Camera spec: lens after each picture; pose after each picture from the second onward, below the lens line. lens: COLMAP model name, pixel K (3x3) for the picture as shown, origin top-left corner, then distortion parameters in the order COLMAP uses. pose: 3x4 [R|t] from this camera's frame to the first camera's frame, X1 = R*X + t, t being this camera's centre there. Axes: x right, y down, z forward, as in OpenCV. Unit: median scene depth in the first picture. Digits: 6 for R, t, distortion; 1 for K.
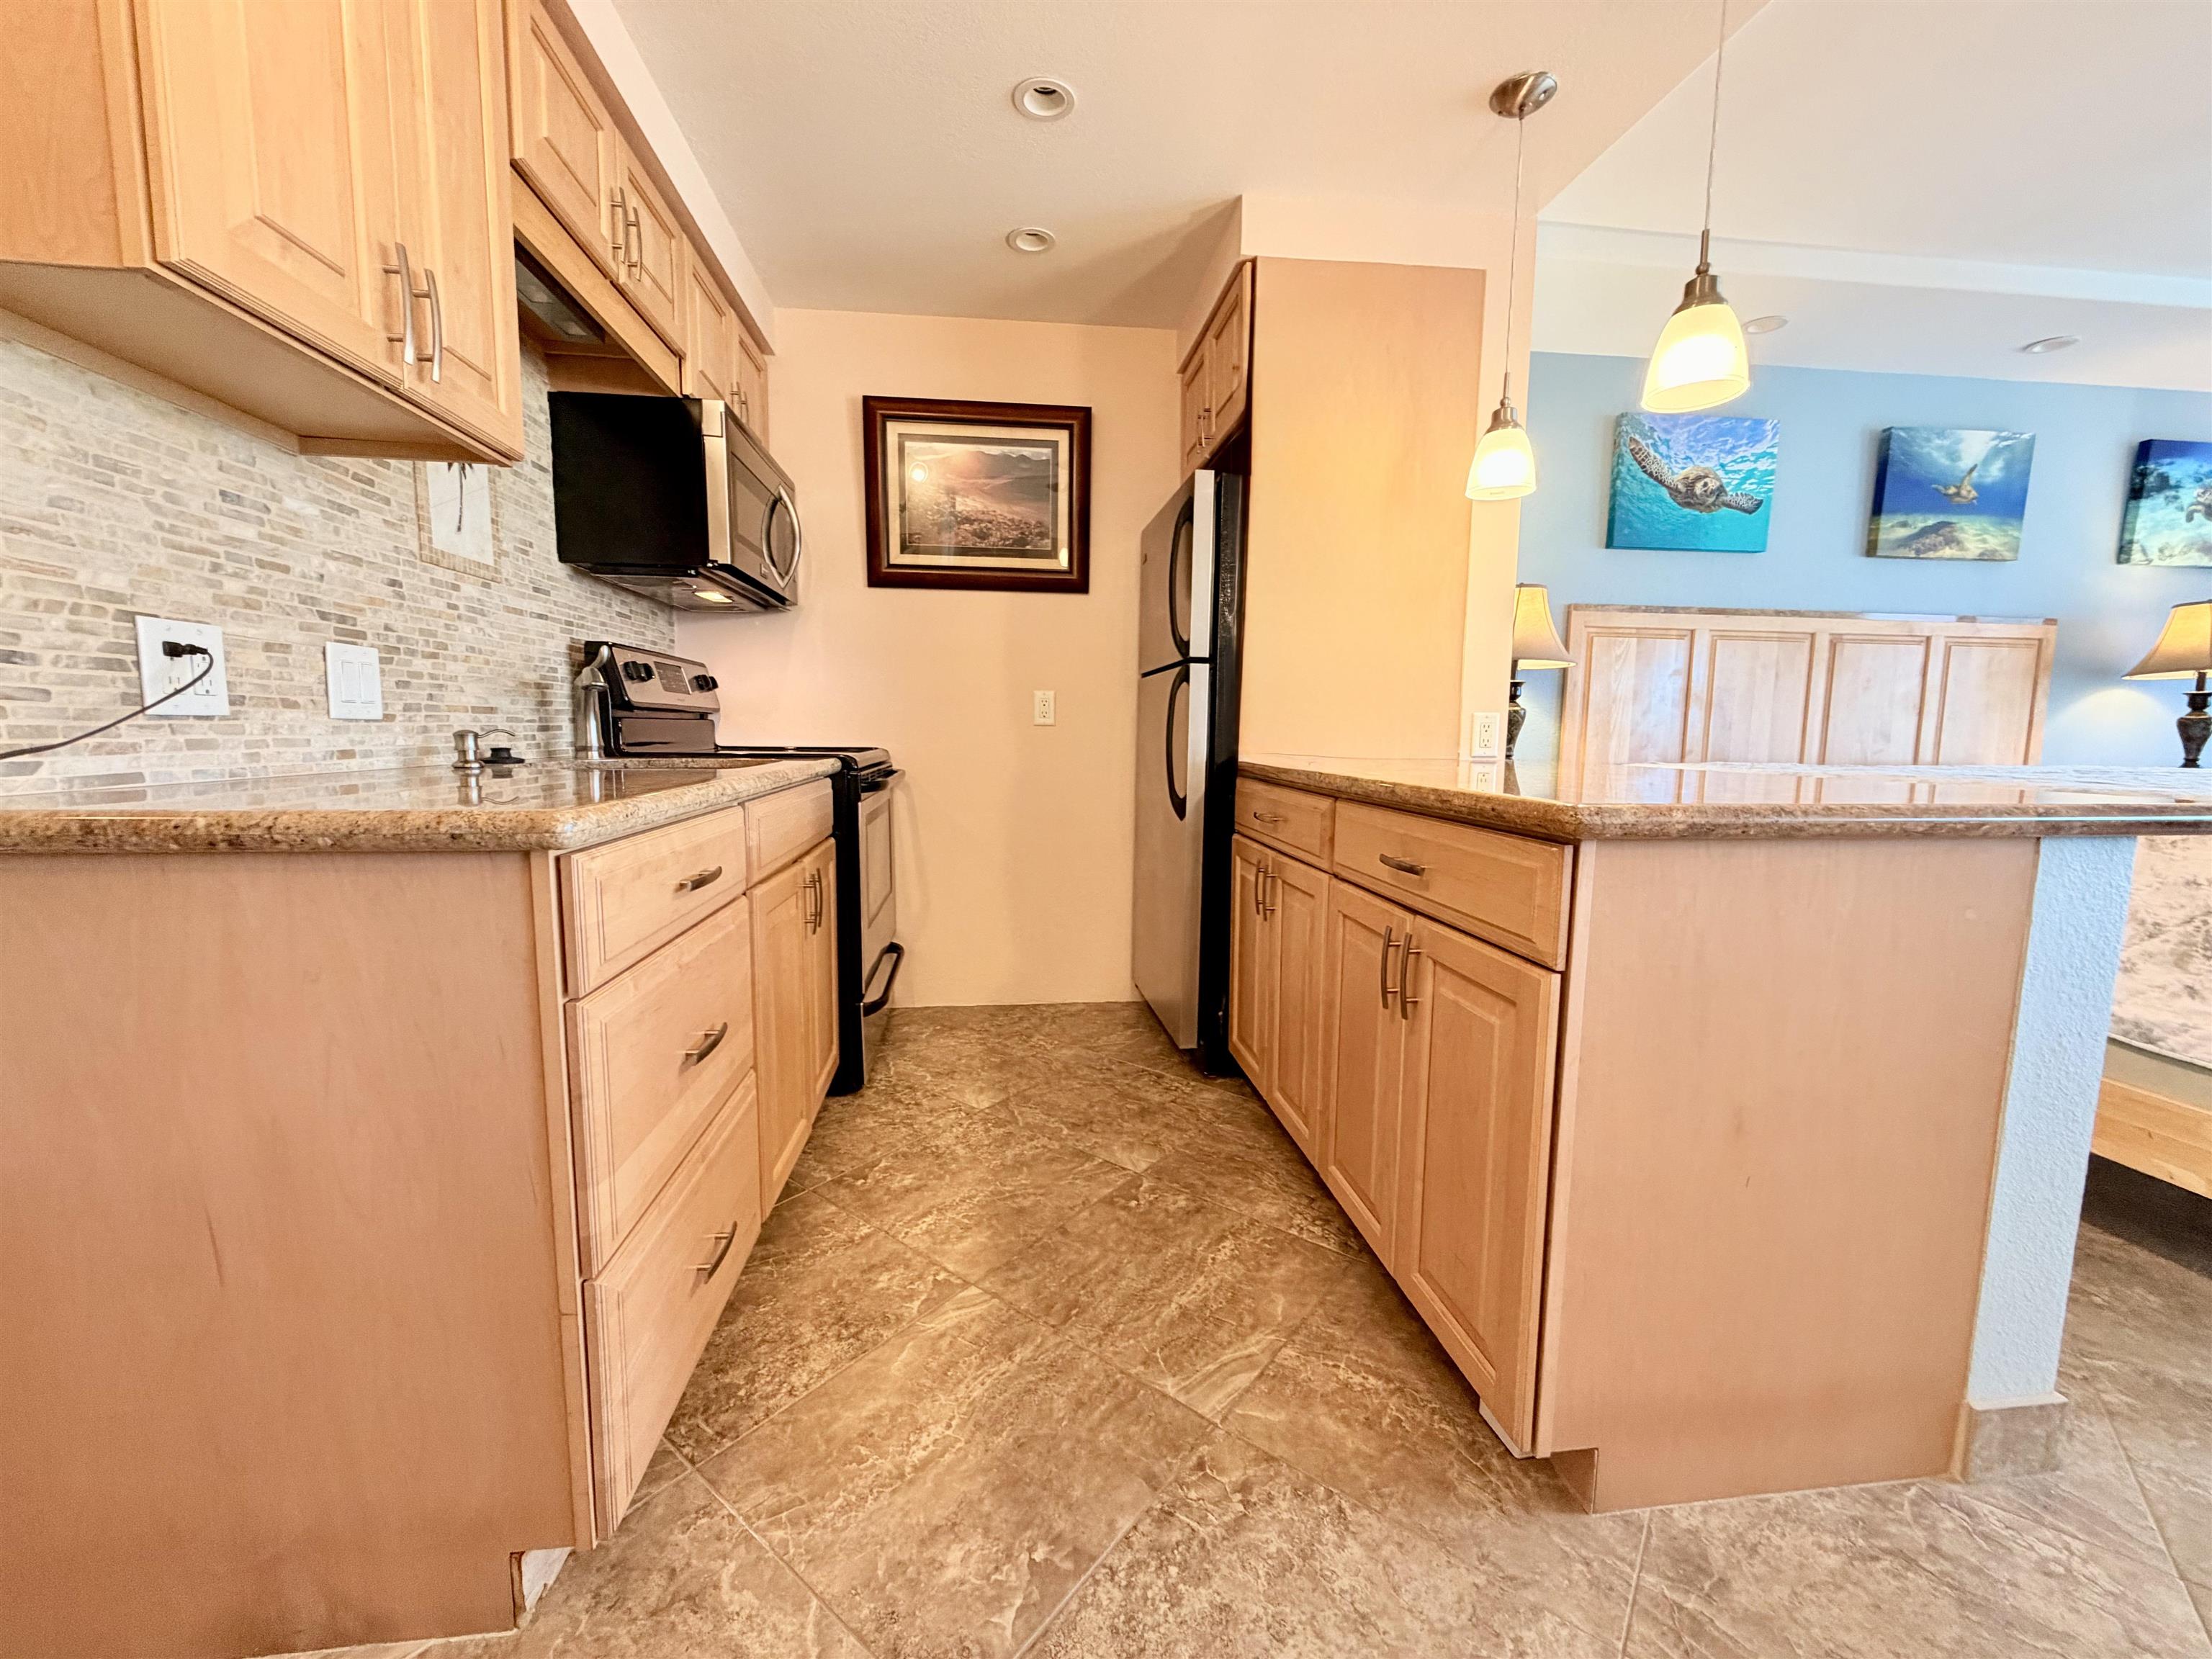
lens RADIAL K [[881.7, 0, 1102.6], [0, 881.7, 828.3], [0, 0, 1]] dist [-0.000917, 0.000504]
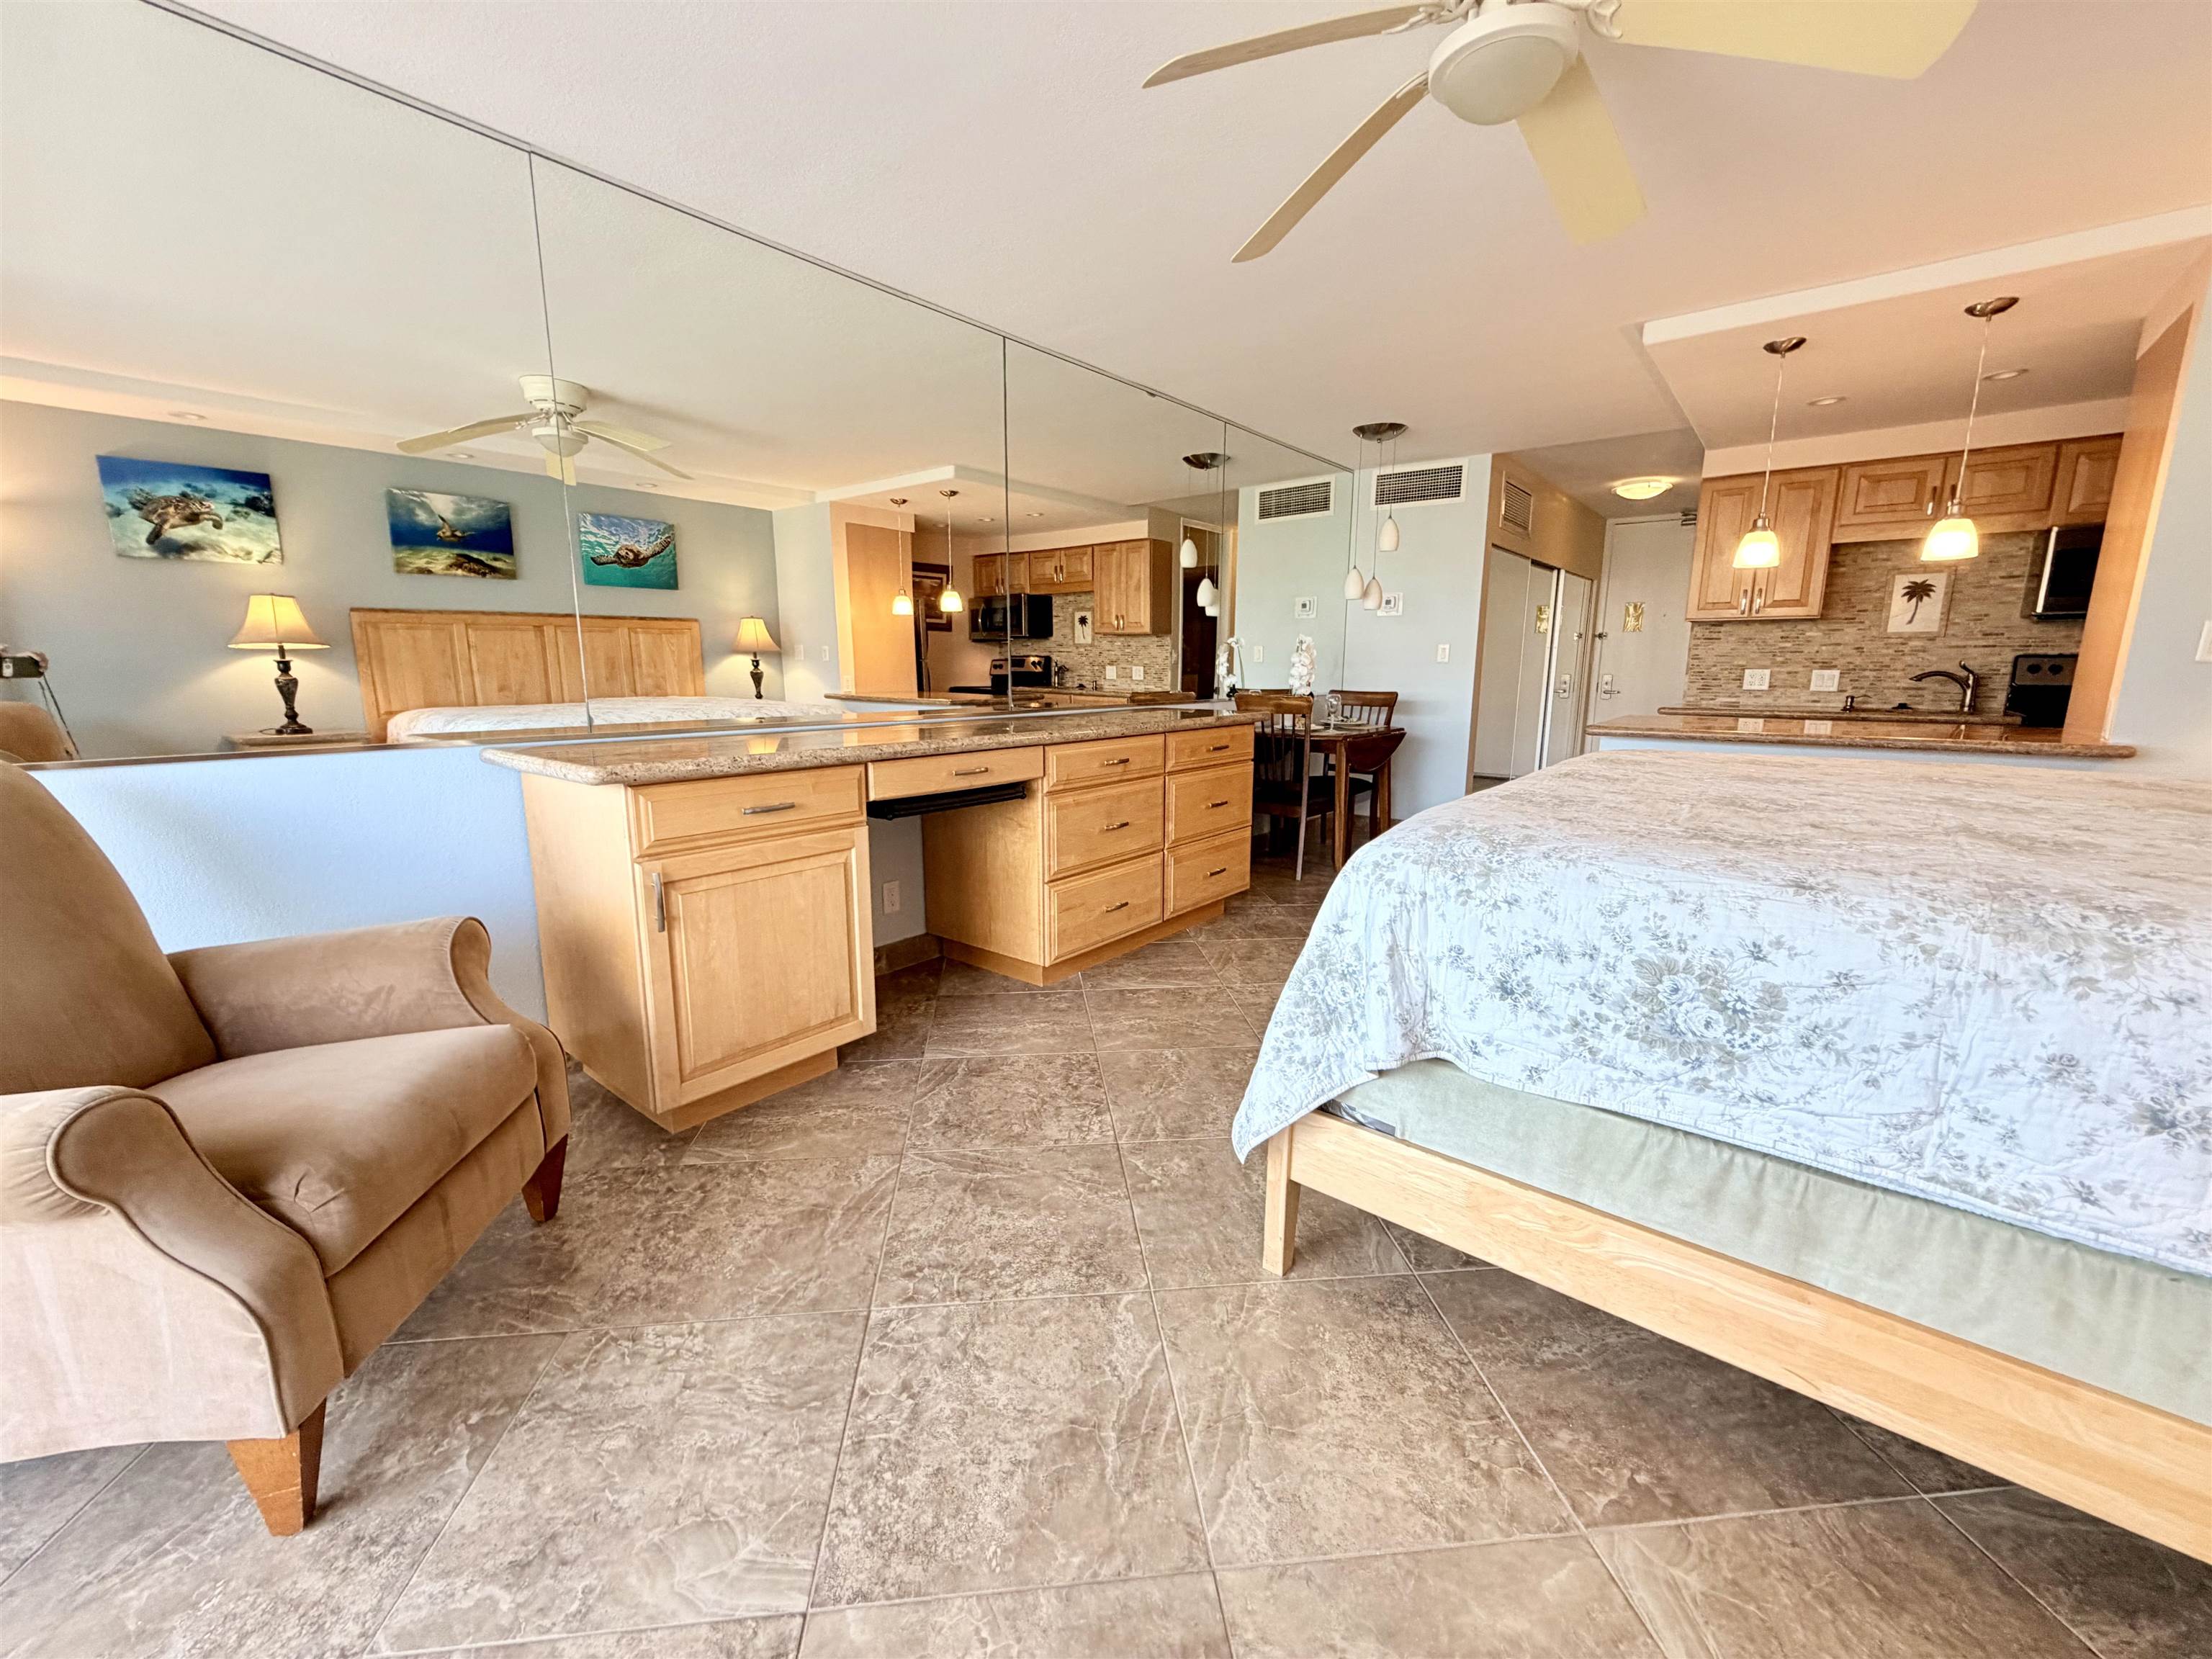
lens RADIAL K [[881.7, 0, 1099.4], [0, 881.7, 828.6], [0, 0, 1]] dist [-0.000917, 0.000504]
pose [[-0.719425, 0.119090, -0.684284, 1.816130], [-0.085408, 0.962546, 0.257313, -0.127918], [0.689299, 0.243561, -0.682309, 0.774255]]
